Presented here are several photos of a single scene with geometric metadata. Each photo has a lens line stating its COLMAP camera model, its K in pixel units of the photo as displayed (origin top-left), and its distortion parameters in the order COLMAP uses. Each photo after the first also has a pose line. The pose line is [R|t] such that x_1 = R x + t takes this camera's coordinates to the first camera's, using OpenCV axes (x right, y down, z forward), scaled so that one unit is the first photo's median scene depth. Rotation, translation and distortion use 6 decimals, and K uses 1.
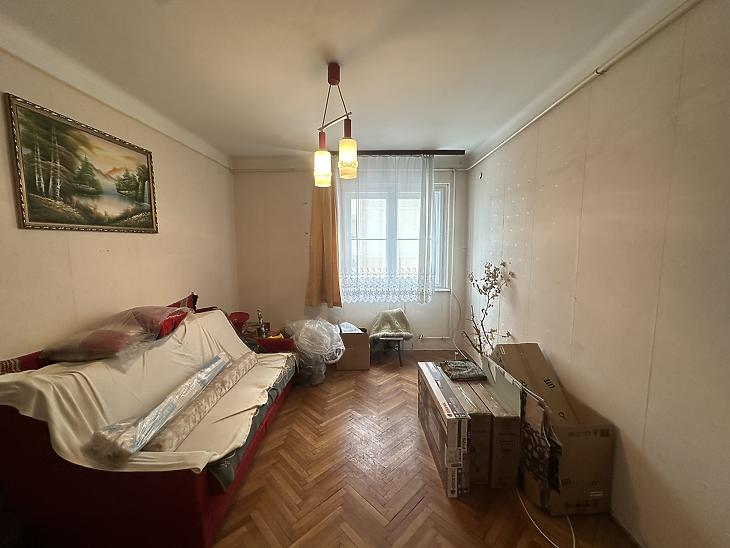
lens RADIAL K [[291.7, 0, 364.9], [0, 291.7, 273.5], [0, 0, 1]] dist [0.003211, 0.000240]
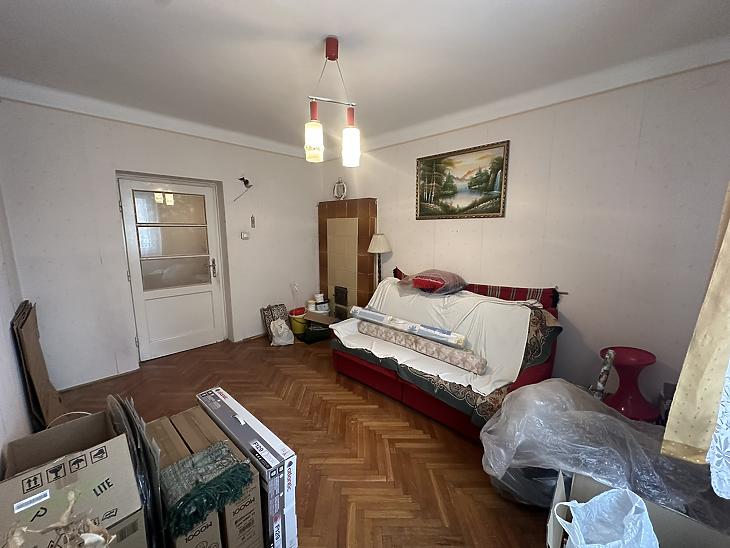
lens RADIAL K [[291.7, 0, 364.8], [0, 291.7, 275.8], [0, 0, 1]] dist [0.003211, 0.000240]
pose [[-0.690415, 0.120159, -0.713365, 0.535033], [-0.076255, 0.968527, 0.236940, -0.175055], [0.719383, 0.217984, -0.659523, 1.692190]]
